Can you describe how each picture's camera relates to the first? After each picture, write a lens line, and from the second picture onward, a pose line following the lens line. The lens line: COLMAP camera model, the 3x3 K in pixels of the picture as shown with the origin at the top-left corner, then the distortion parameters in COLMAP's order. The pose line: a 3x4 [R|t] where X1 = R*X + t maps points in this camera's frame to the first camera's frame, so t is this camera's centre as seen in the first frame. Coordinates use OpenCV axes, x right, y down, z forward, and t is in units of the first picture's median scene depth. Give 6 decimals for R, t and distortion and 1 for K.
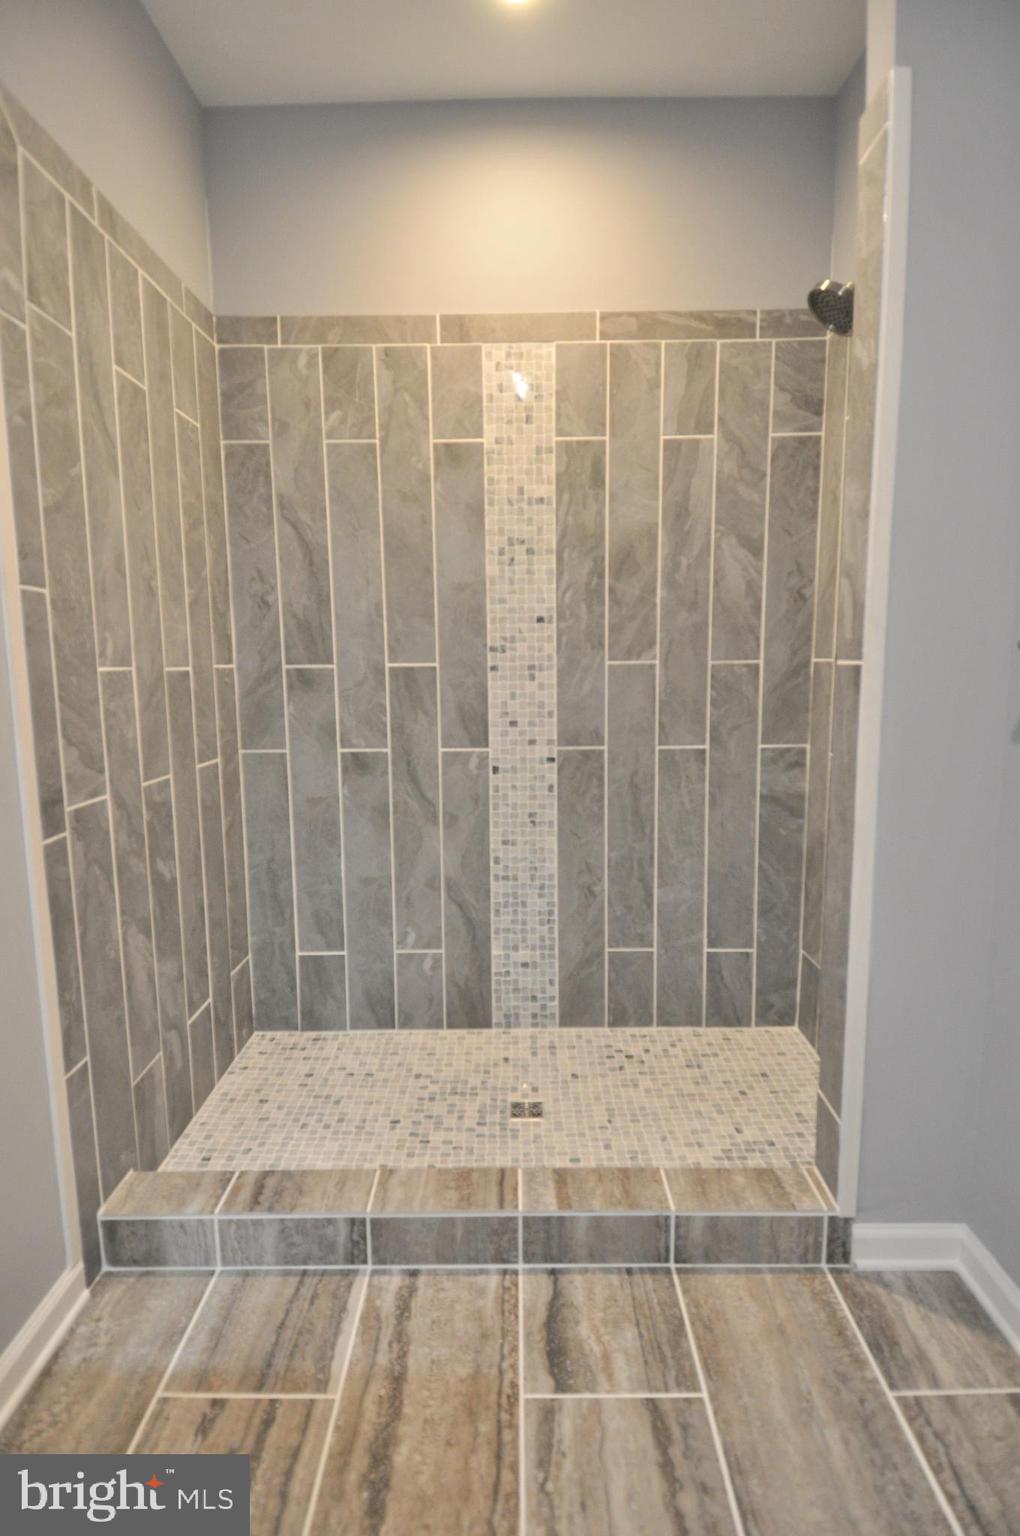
lens RADIAL K [[803.8, 0, 510.2], [0, 803.8, 768.3], [0, 0, 1]] dist [0.058414, -0.061961]
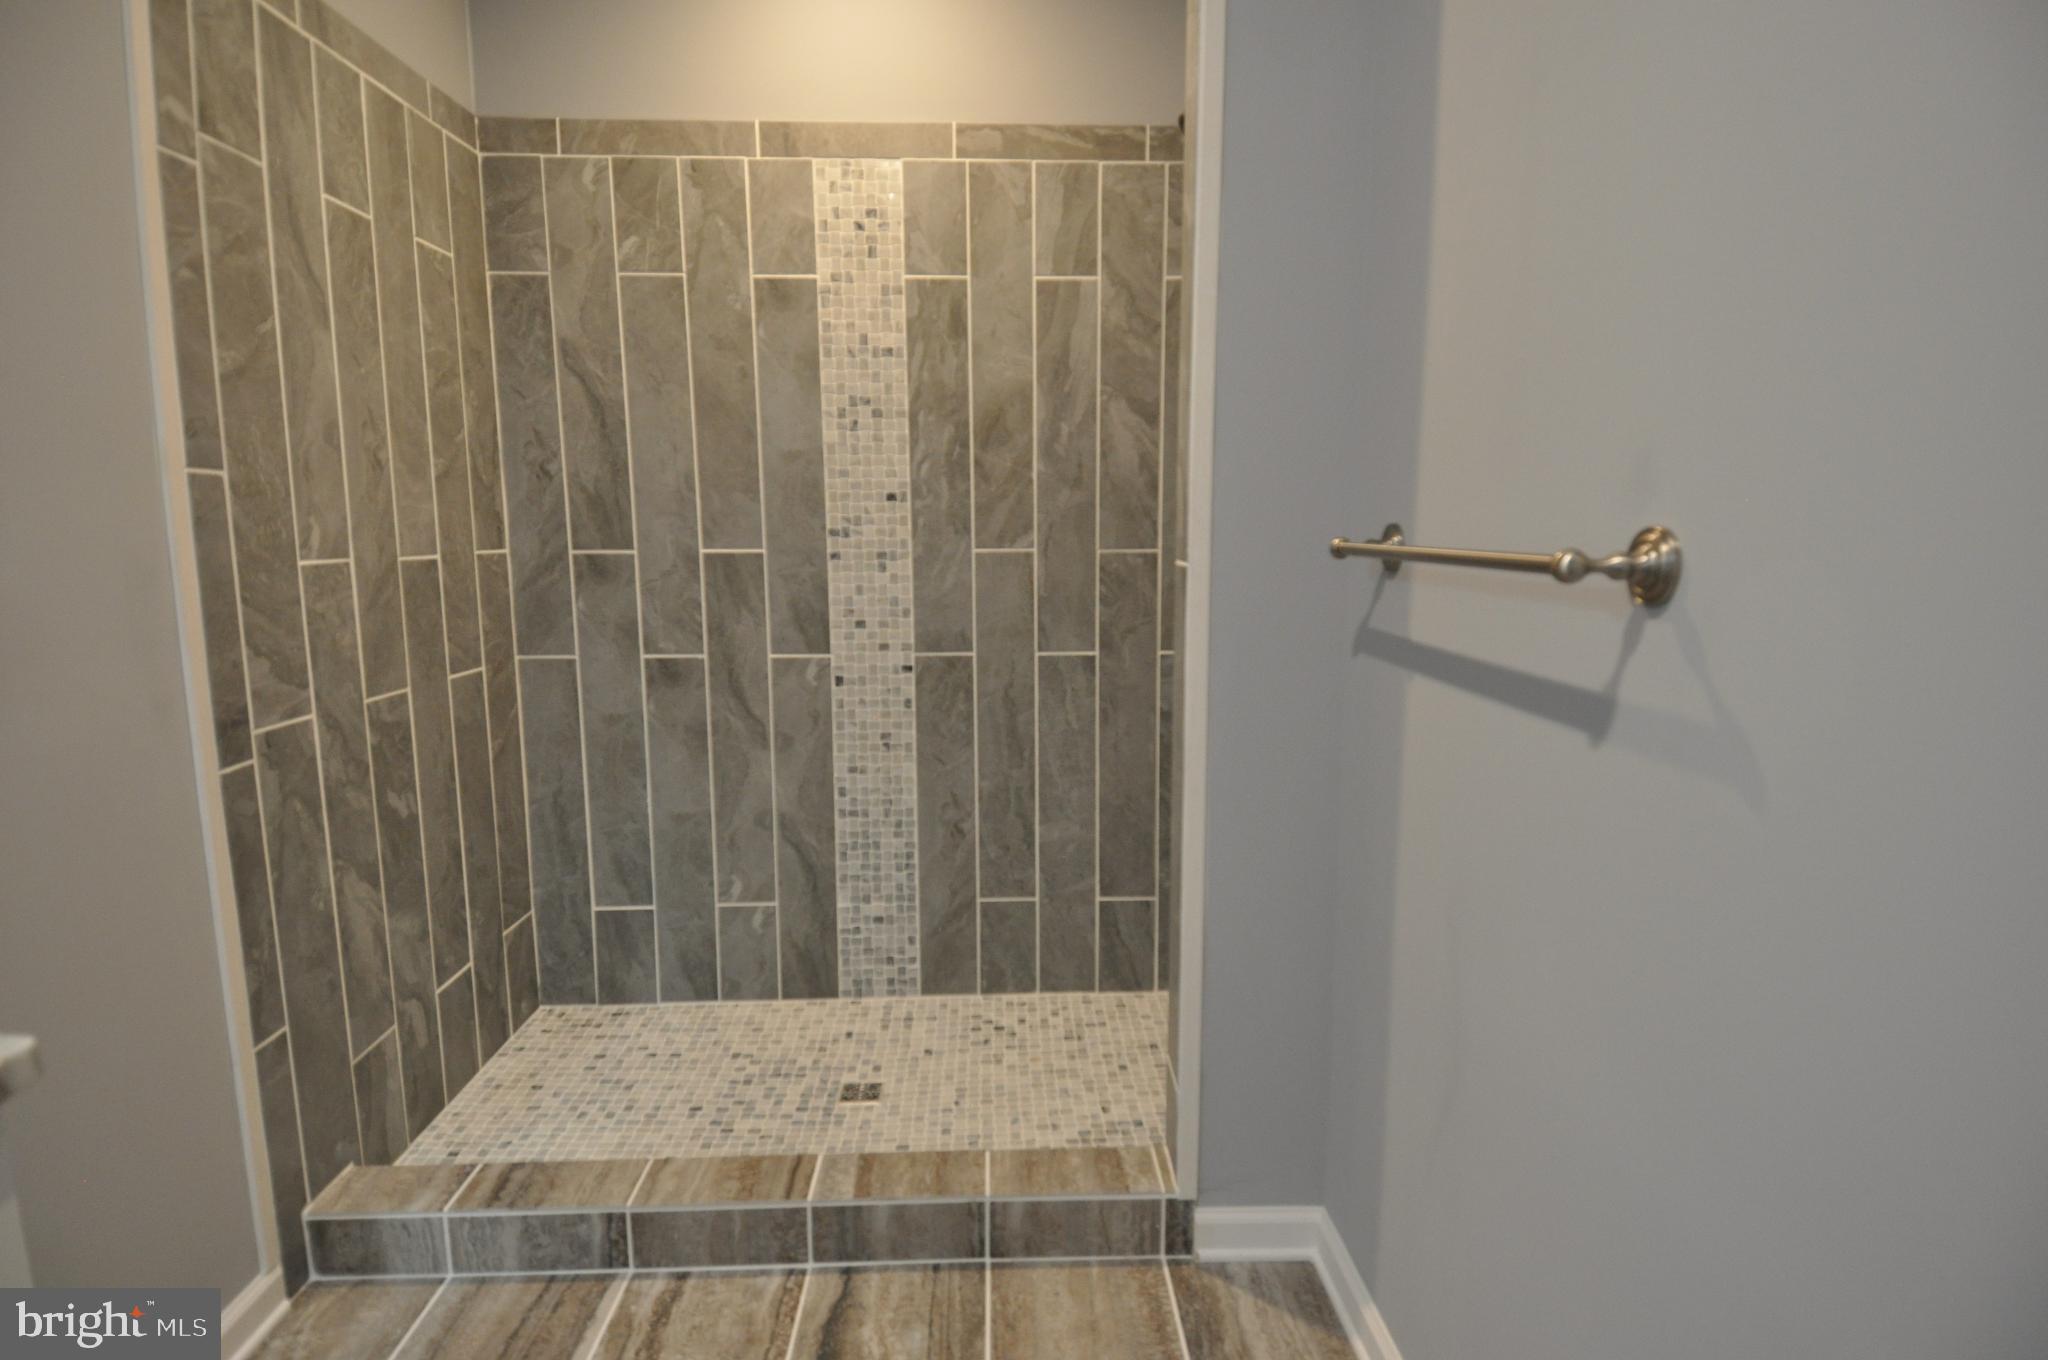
lens RADIAL K [[1071.8, 0, 1028.1], [0, 1071.8, 680.8], [0, 0, 1]] dist [0.058414, -0.061961]
pose [[0.999133, 0.001412, 0.041619, 0.134187], [-0.001869, 0.999938, 0.010936, -0.010698], [-0.041601, -0.011004, 0.999074, -0.098284]]
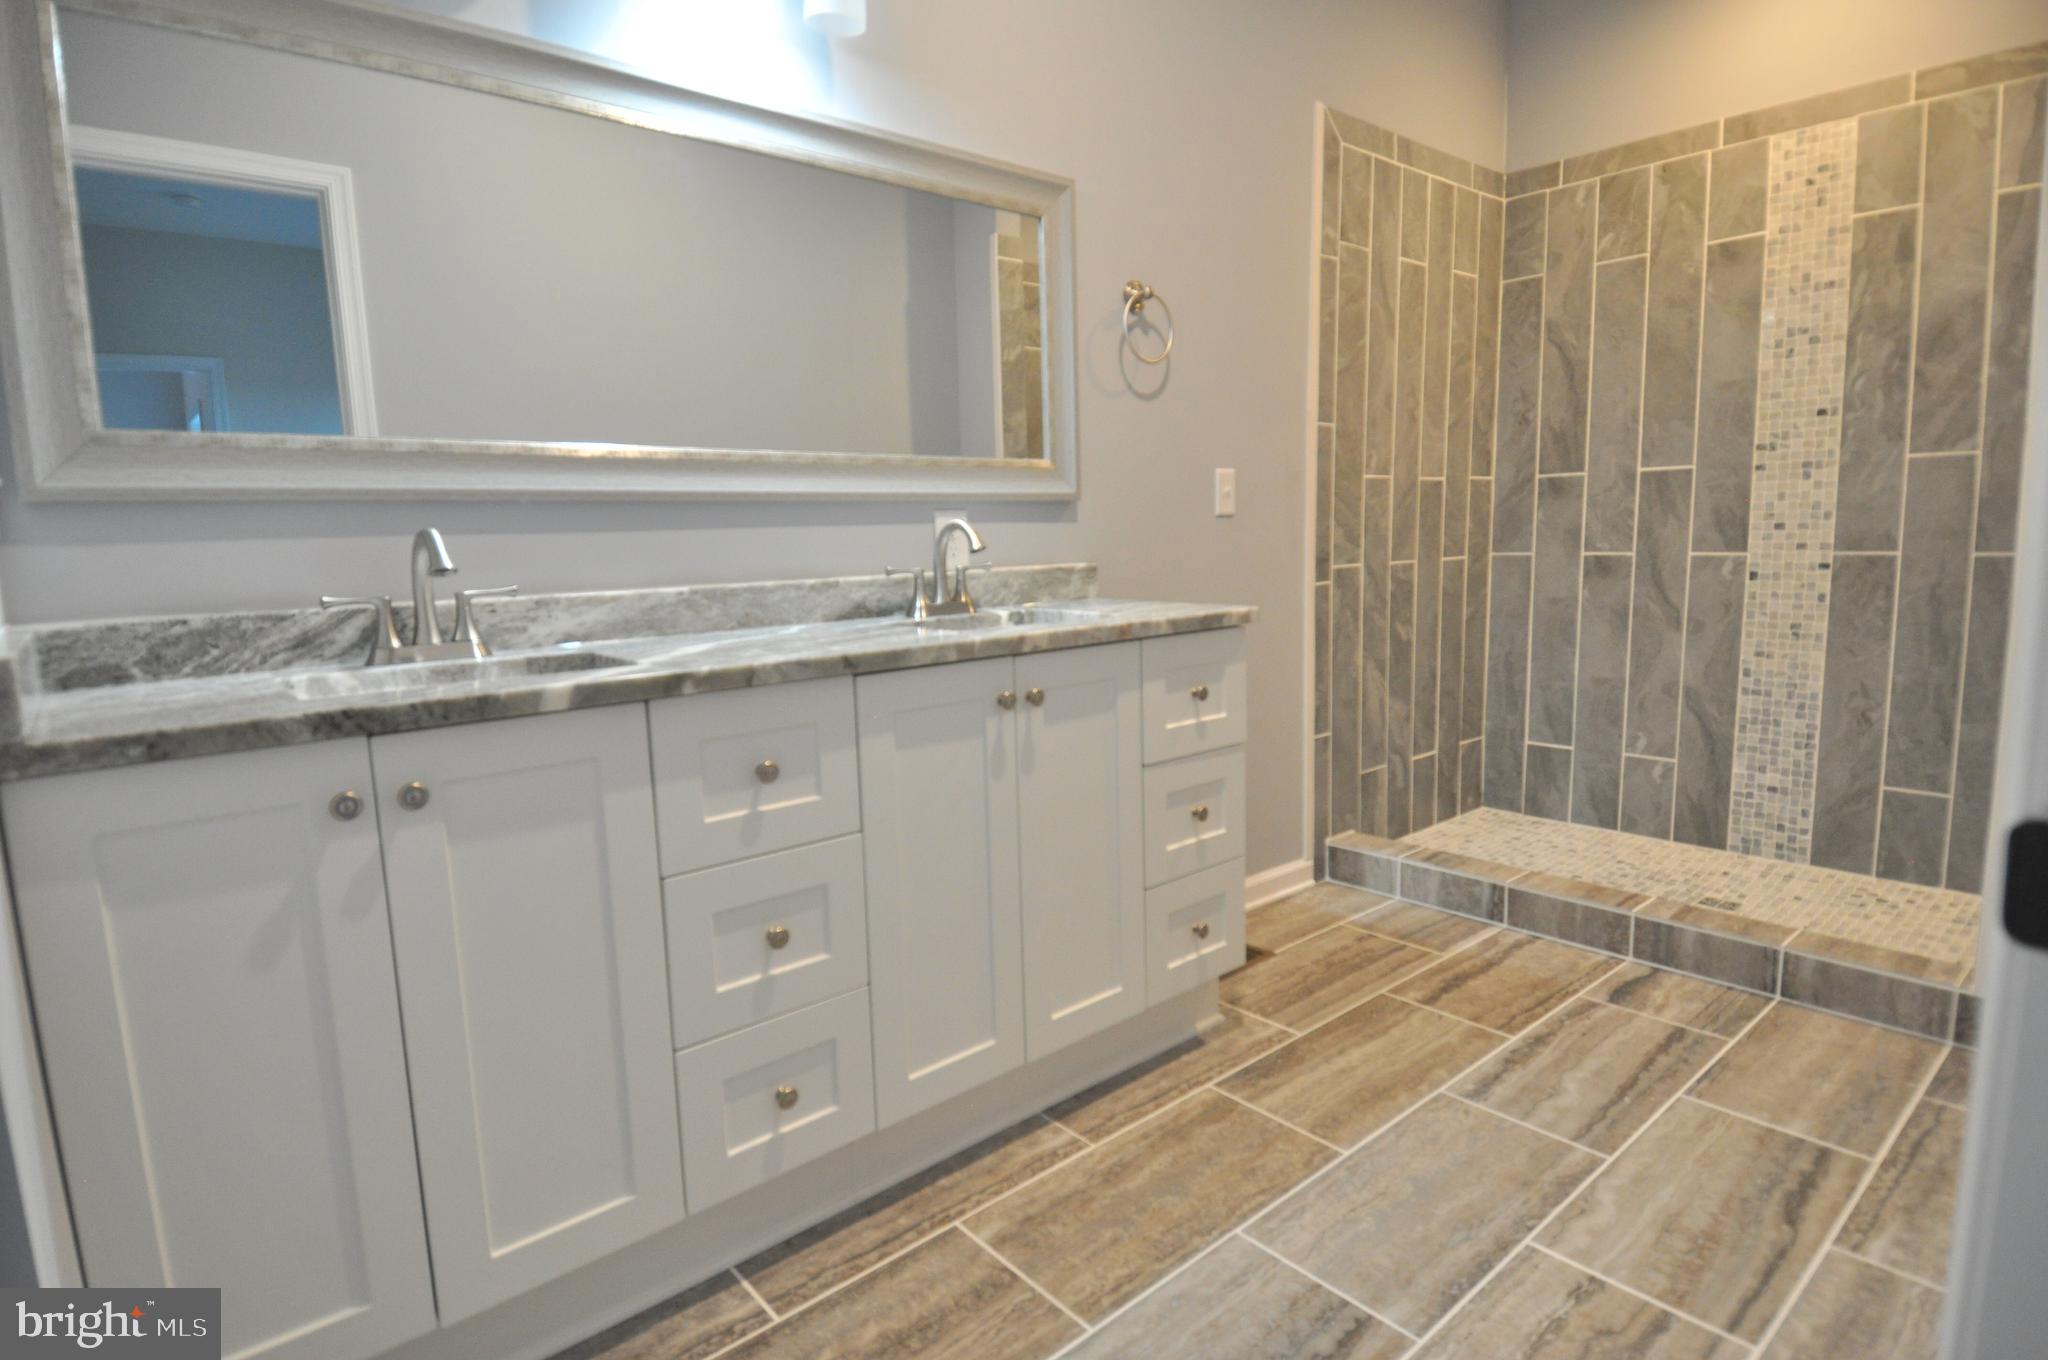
lens RADIAL K [[1071.8, 0, 1028.1], [0, 1071.8, 680.8], [0, 0, 1]] dist [0.058414, -0.061961]
pose [[0.659884, 0.096978, -0.745083, 0.404044], [-0.081523, 0.995022, 0.057309, 0.127963], [0.746932, 0.022924, 0.664506, -0.512648]]
